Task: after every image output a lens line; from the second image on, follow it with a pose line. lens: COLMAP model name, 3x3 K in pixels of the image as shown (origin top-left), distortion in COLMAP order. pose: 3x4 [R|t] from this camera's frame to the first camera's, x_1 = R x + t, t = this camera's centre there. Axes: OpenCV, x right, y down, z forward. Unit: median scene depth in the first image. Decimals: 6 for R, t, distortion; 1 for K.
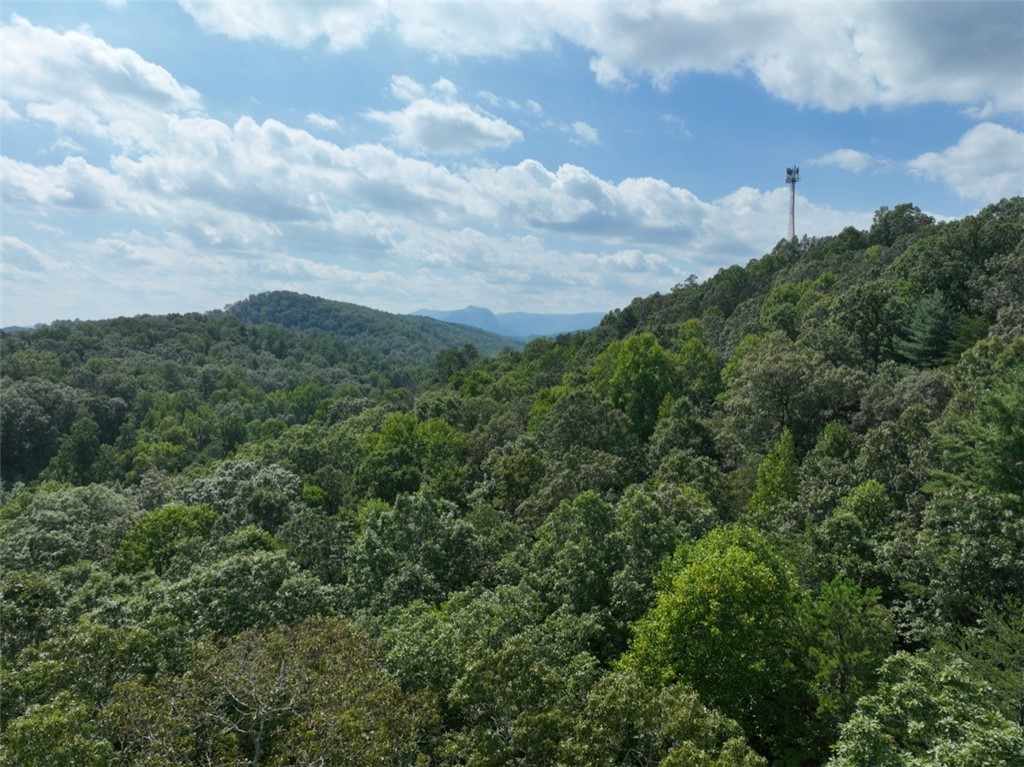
lens RADIAL K [[731.6, 0, 521.9], [0, 731.6, 387.7], [0, 0, 1]] dist [-0.004269, 0.015499]
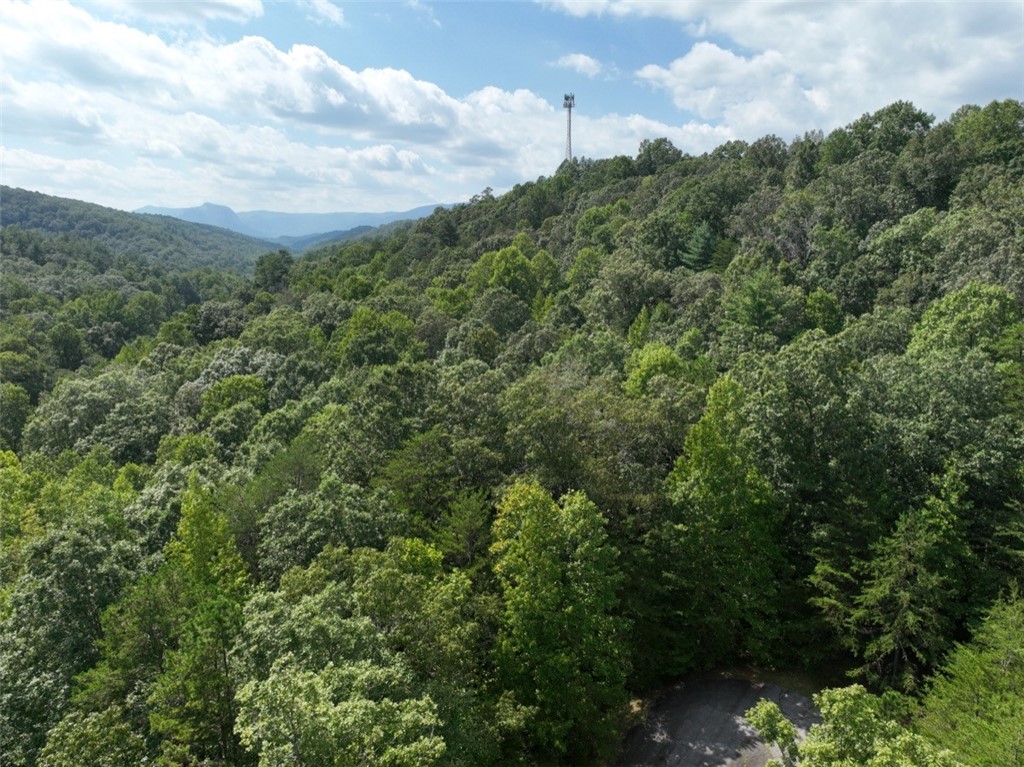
lens RADIAL K [[731.6, 0, 519.8], [0, 731.6, 389.6], [0, 0, 1]] dist [-0.004269, 0.015499]
pose [[0.947143, -0.063266, 0.314511, -0.310622], [0.020409, 0.990259, 0.137737, 0.003330], [-0.320161, -0.124038, 0.939208, -0.382597]]
